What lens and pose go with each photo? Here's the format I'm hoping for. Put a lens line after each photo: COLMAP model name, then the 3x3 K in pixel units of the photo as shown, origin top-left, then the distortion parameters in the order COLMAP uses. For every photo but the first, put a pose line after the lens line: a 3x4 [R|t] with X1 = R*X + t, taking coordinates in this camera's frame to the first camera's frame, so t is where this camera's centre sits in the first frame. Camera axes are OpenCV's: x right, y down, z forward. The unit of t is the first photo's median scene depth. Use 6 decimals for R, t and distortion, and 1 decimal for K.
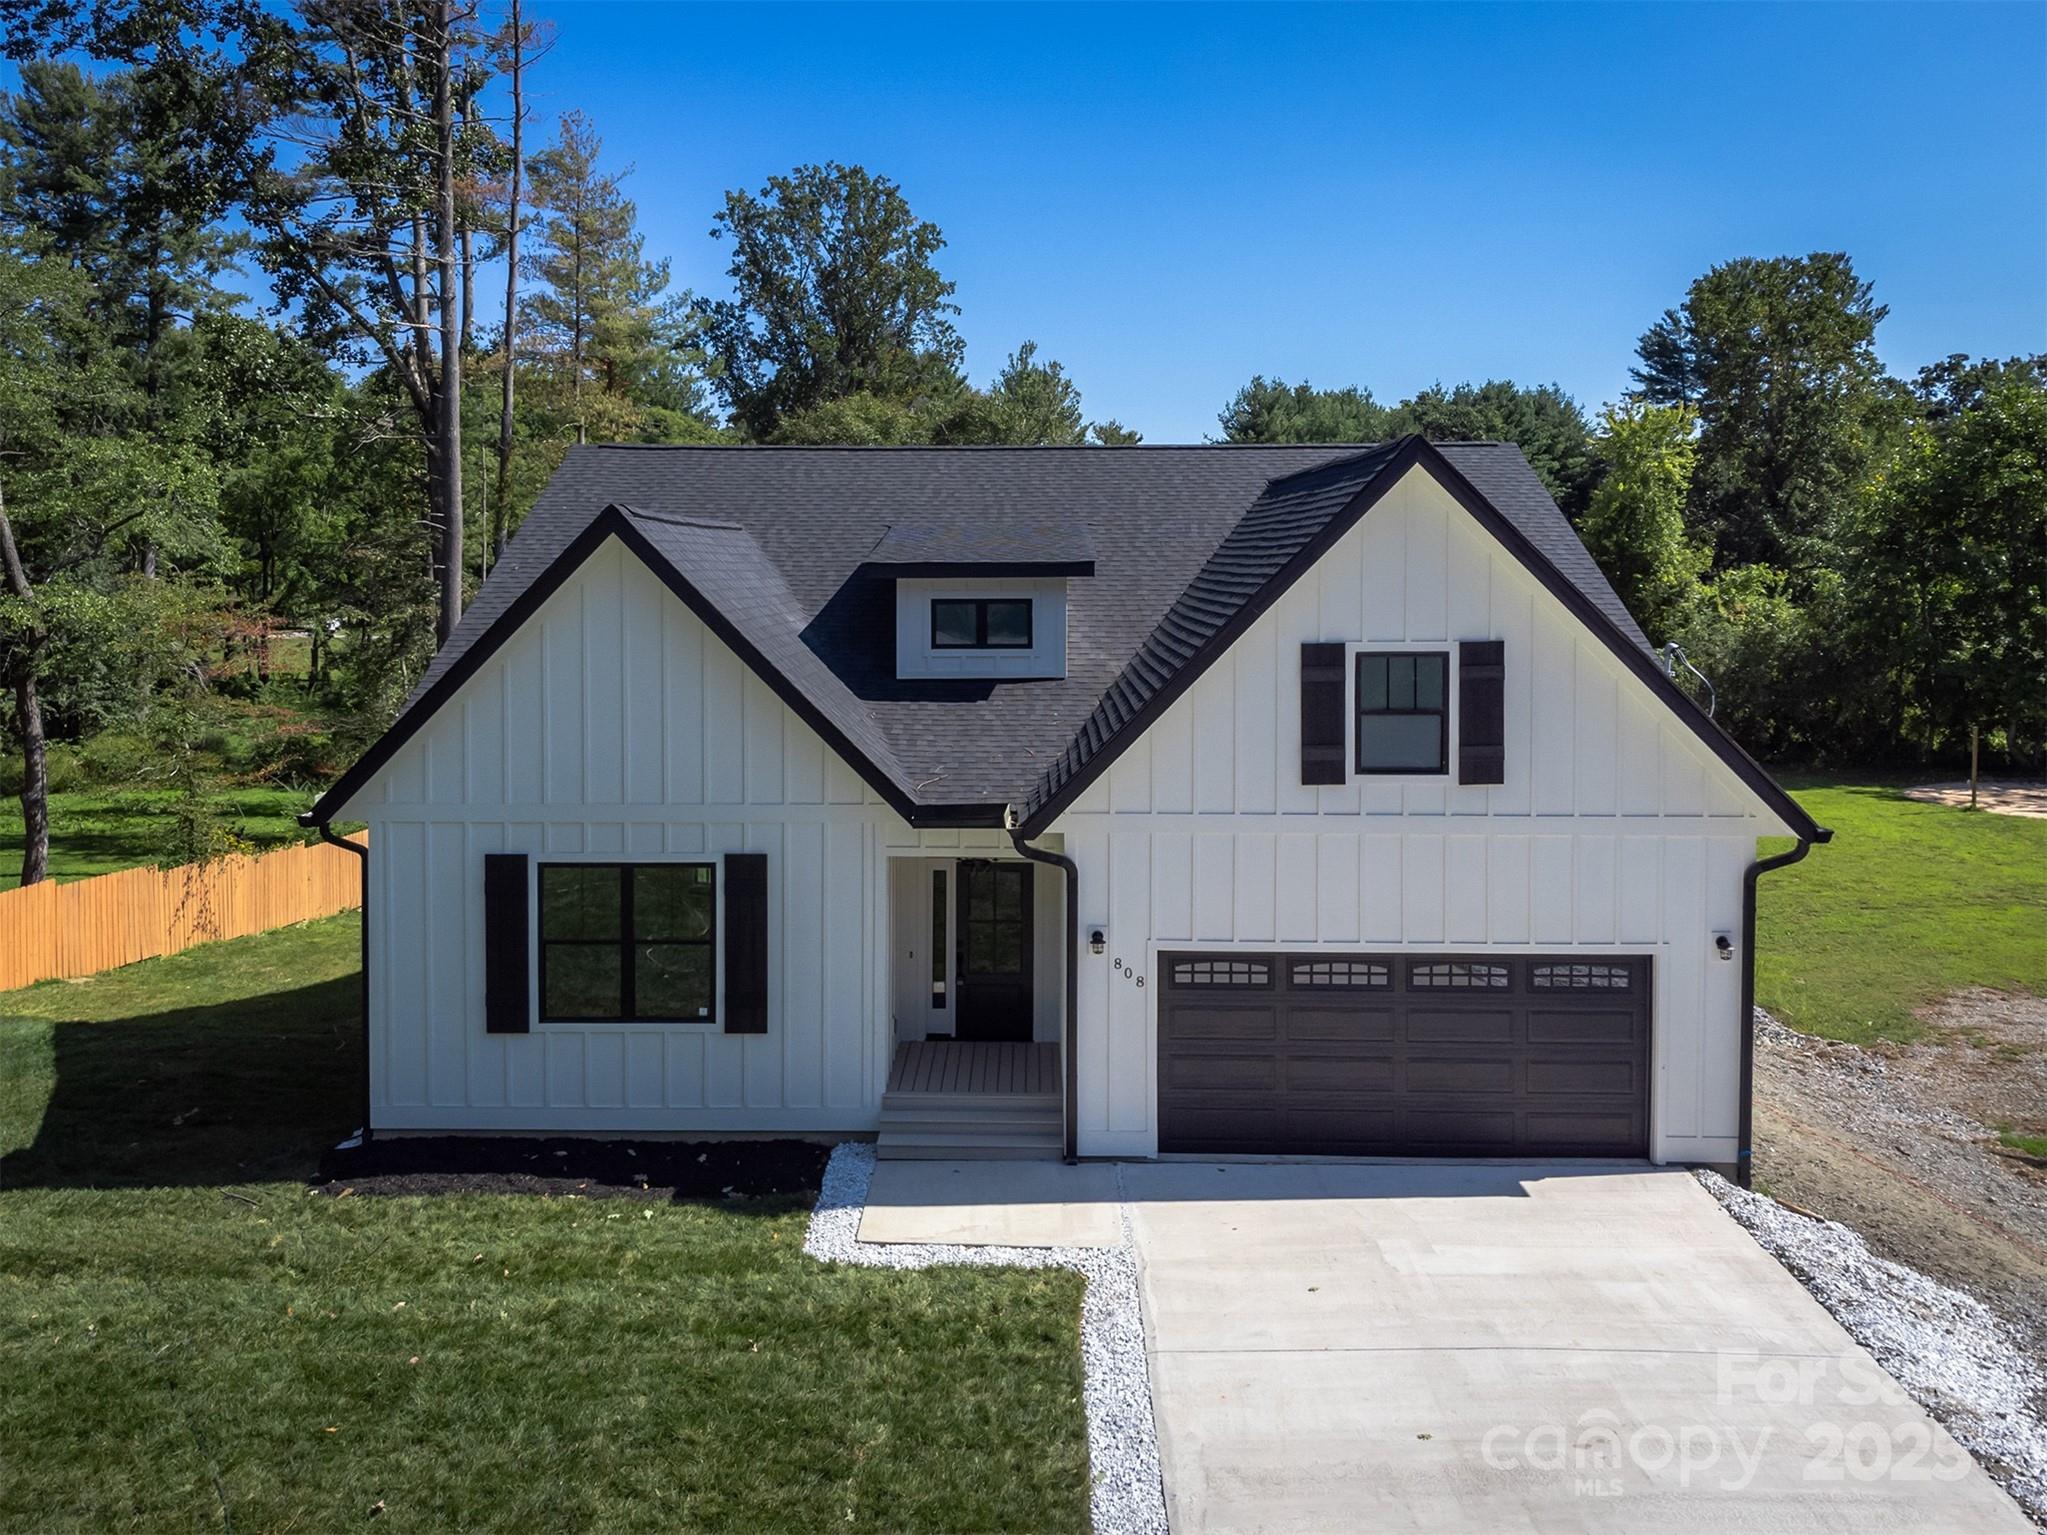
lens RADIAL K [[1540.7, 0, 878.7], [0, 1540.7, 616.9], [0, 0, 1]] dist [0.001290, -0.001702]
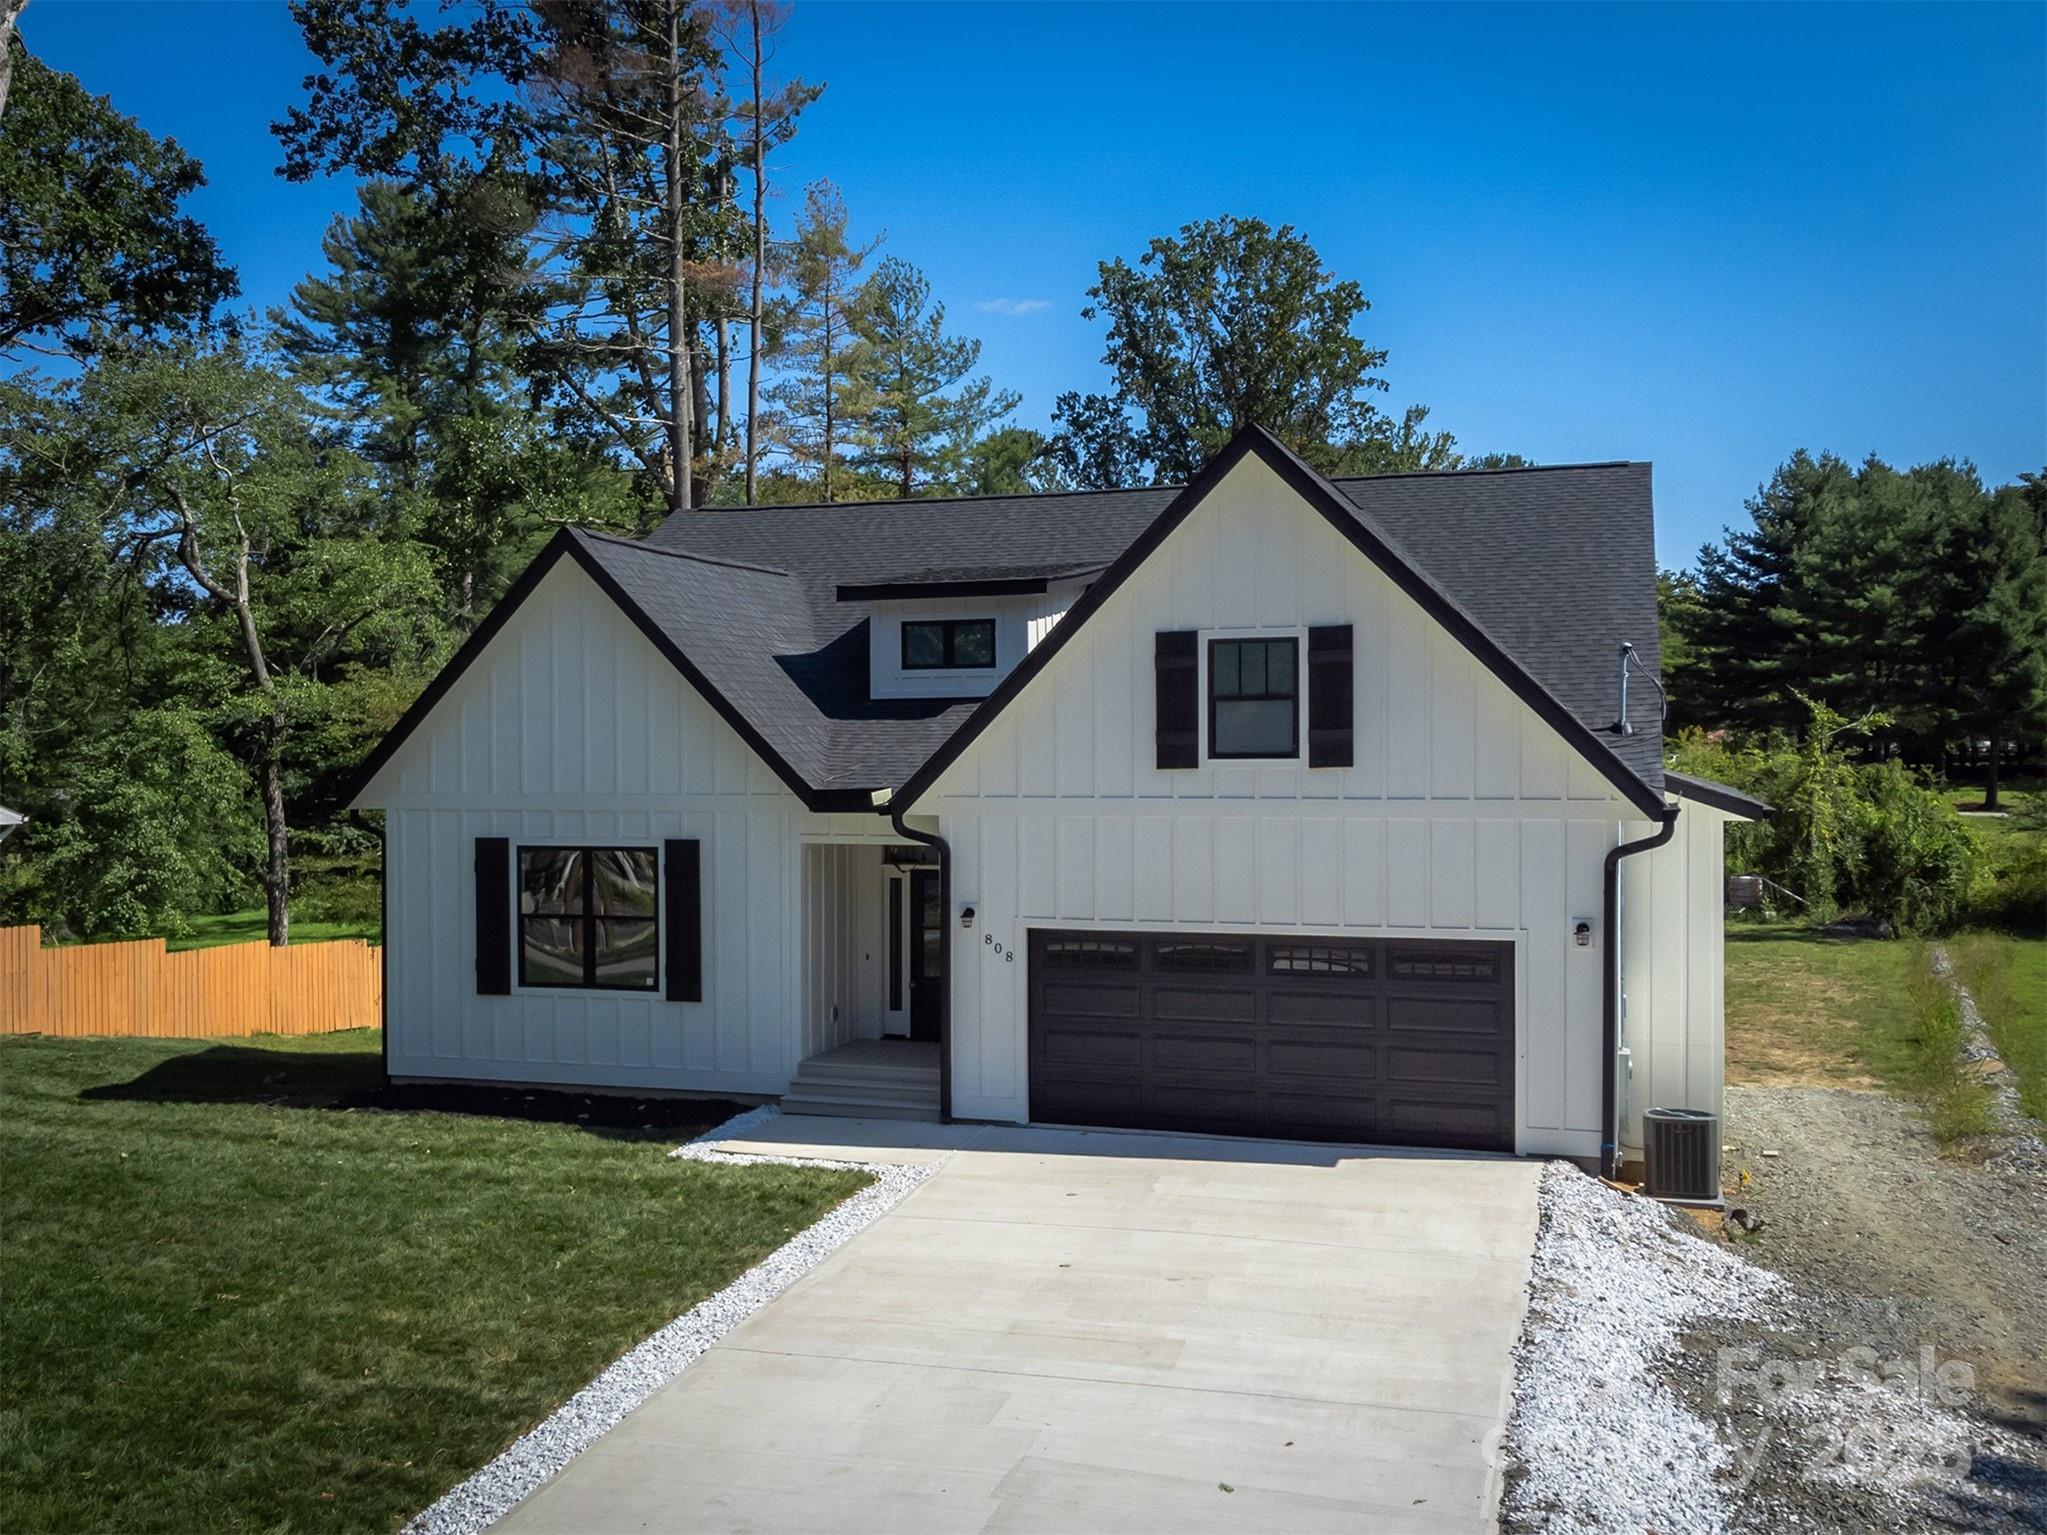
lens RADIAL K [[1821.8, 0, 778.5], [0, 1821.8, 762.1], [0, 0, 1]] dist [0.023380, -0.023694]
pose [[0.955527, 0.004372, -0.294872, 0.382147], [-0.006495, 0.999960, -0.006221, 0.110604], [0.294832, 0.007859, 0.955517, -0.245420]]
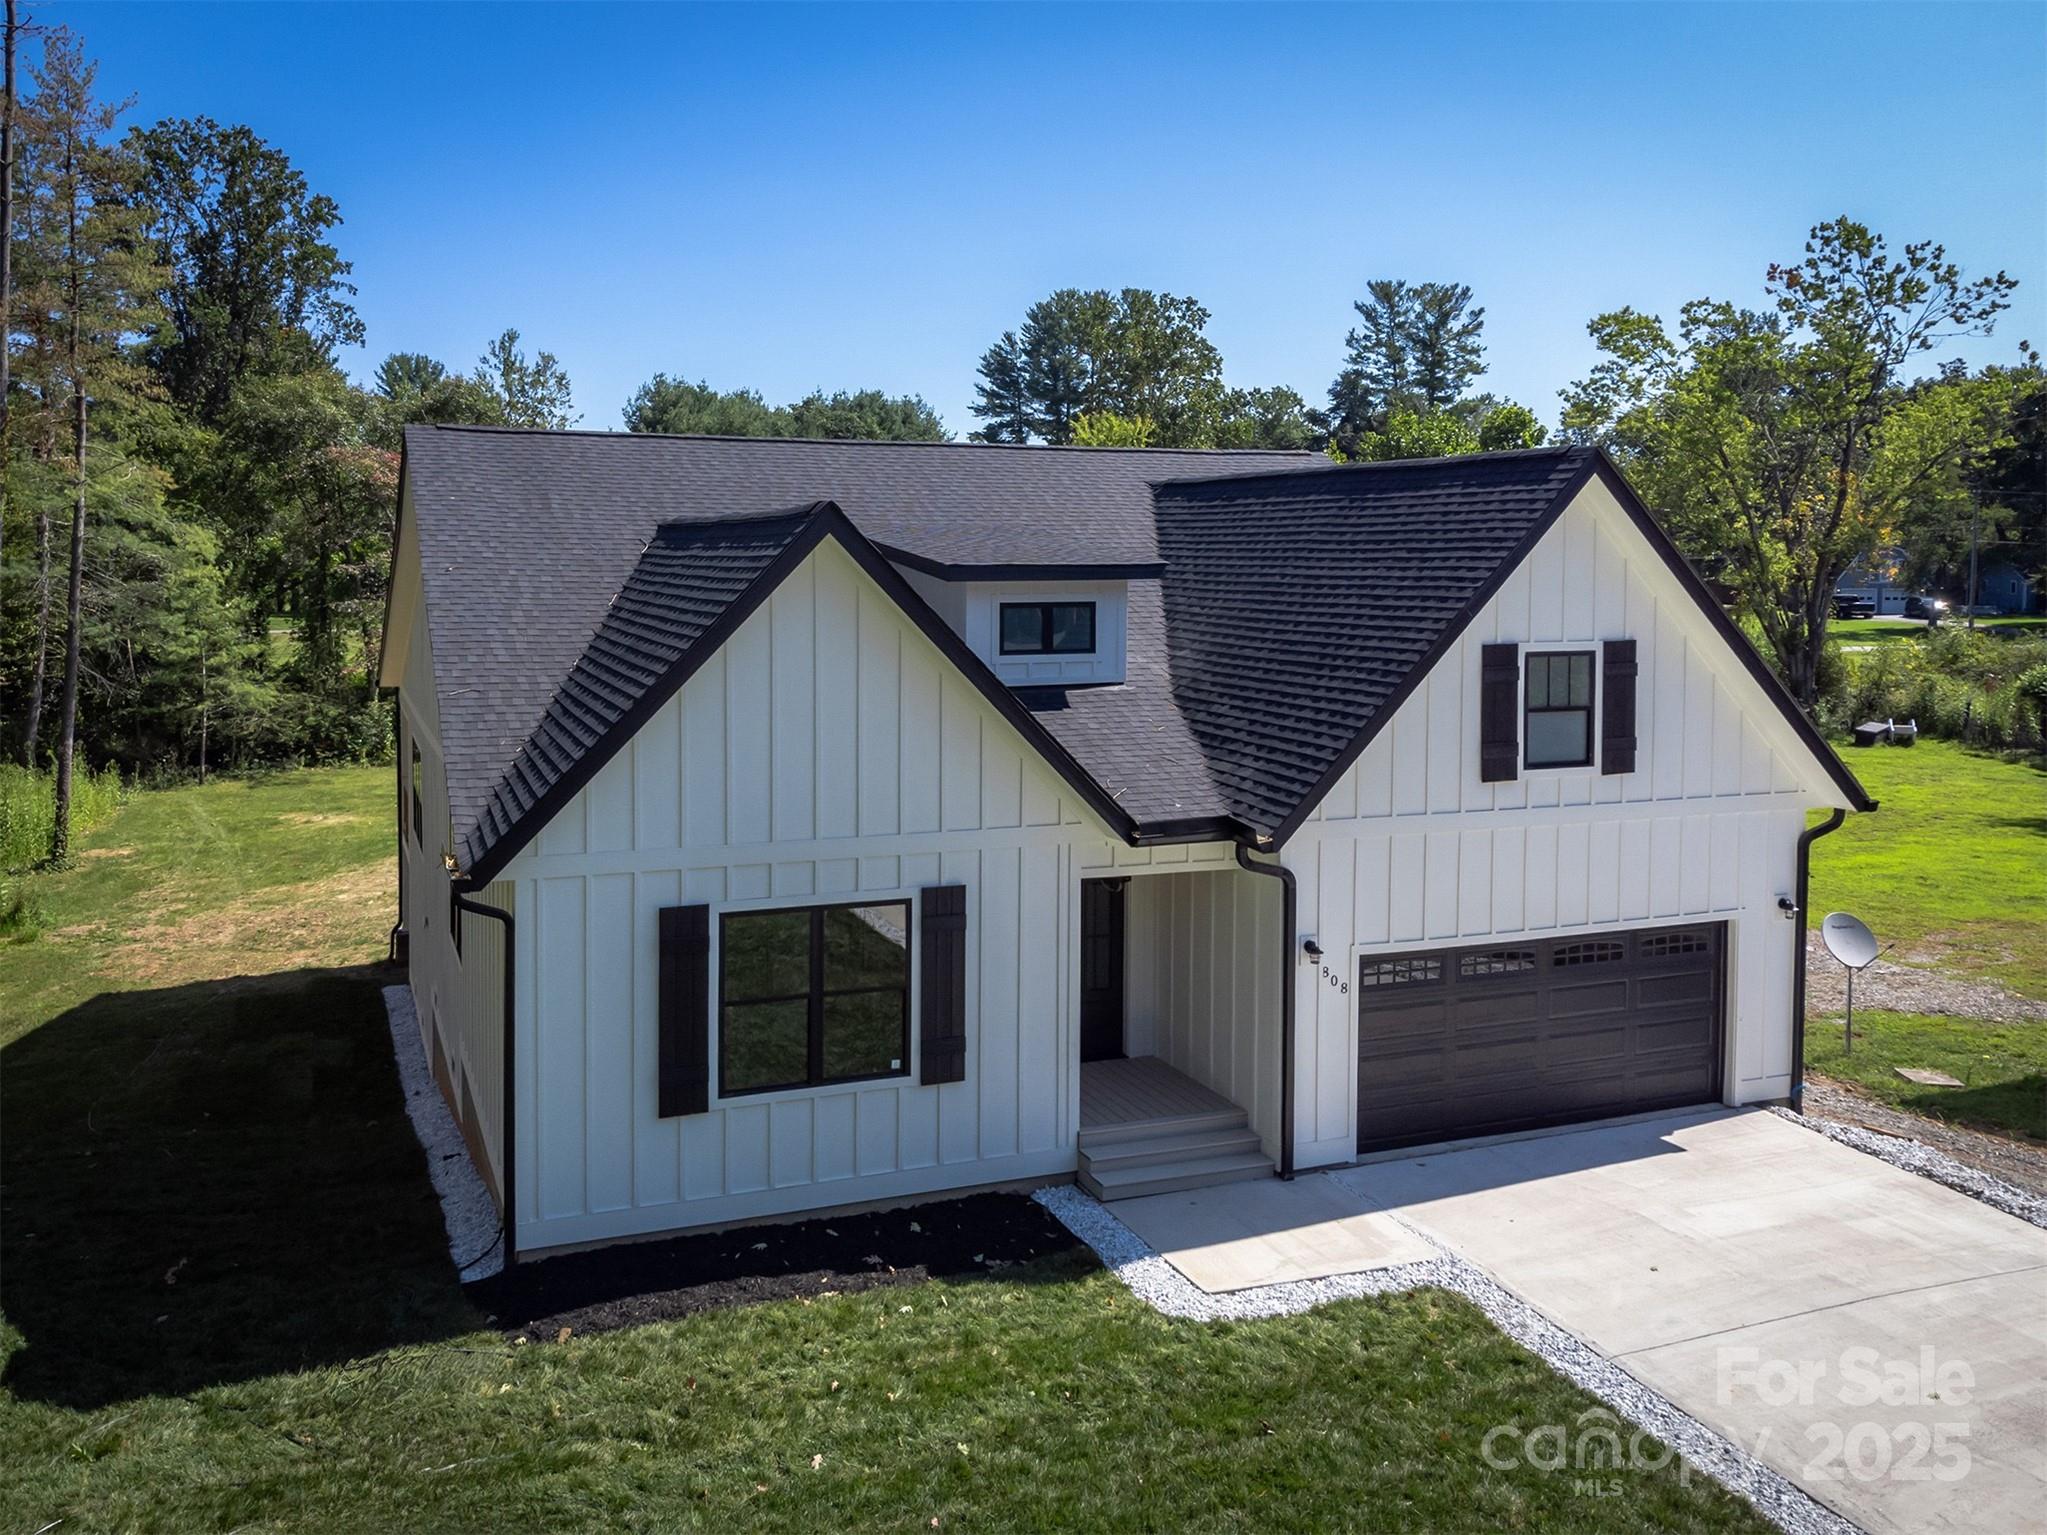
lens RADIAL K [[1547.2, 0, 771.4], [0, 1547.2, 593.9], [0, 0, 1]] dist [0.001866, -0.006993]
pose [[0.936945, -0.004360, 0.349450, -0.522817], [0.007771, 0.999935, -0.008358, -0.012841], [-0.349391, 0.010547, 0.936918, 0.183249]]
